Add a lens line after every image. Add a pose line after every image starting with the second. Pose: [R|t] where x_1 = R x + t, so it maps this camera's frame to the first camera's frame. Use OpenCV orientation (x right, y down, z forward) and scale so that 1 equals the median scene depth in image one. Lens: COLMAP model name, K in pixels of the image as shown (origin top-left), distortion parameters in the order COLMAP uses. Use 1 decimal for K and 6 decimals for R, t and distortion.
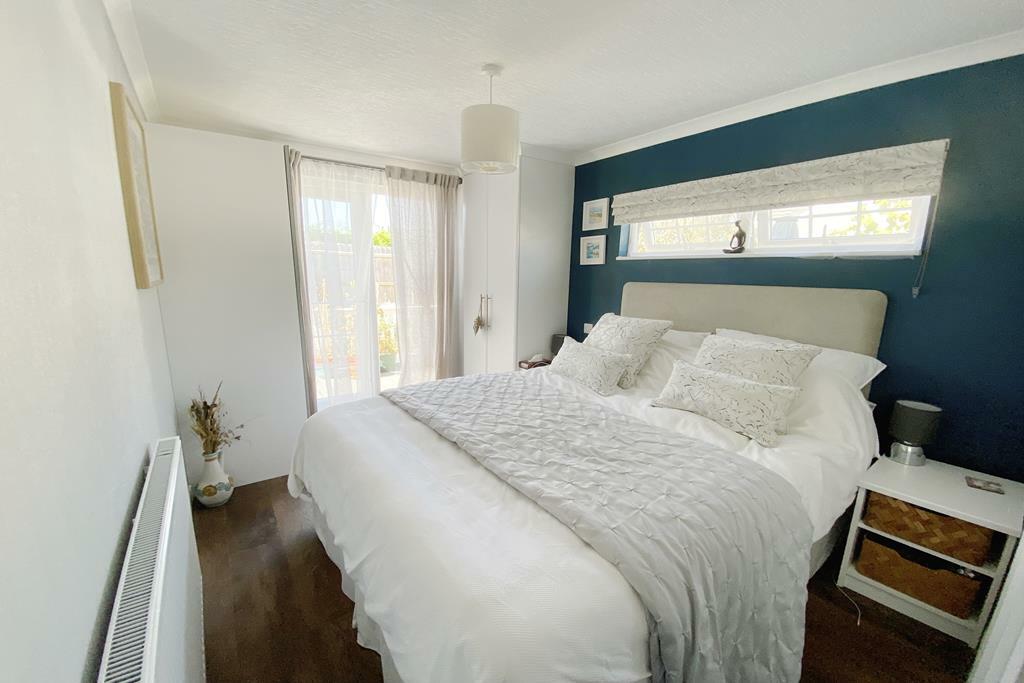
lens RADIAL K [[410.2, 0, 506.1], [0, 410.2, 357.8], [0, 0, 1]] dist [0.020741, -0.021378]
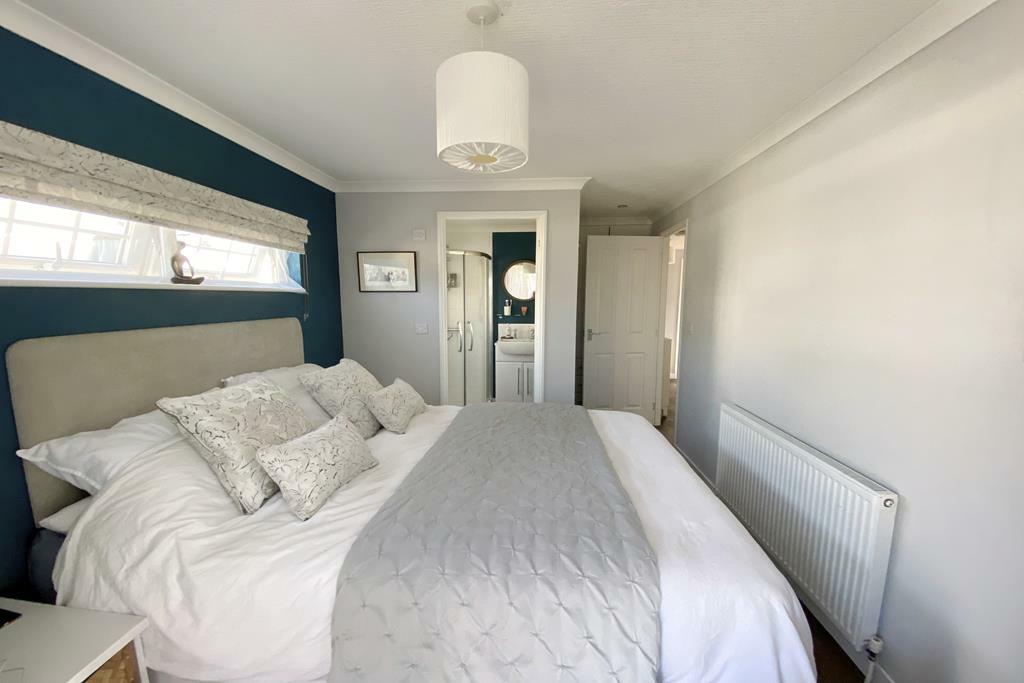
lens RADIAL K [[410.2, 0, 506.1], [0, 410.2, 357.8], [0, 0, 1]] dist [0.020741, -0.021378]
pose [[-0.741060, -0.120614, 0.660517, -0.395373], [0.110686, 0.948330, 0.297354, -0.277311], [-0.662253, 0.293468, -0.689419, 1.146707]]
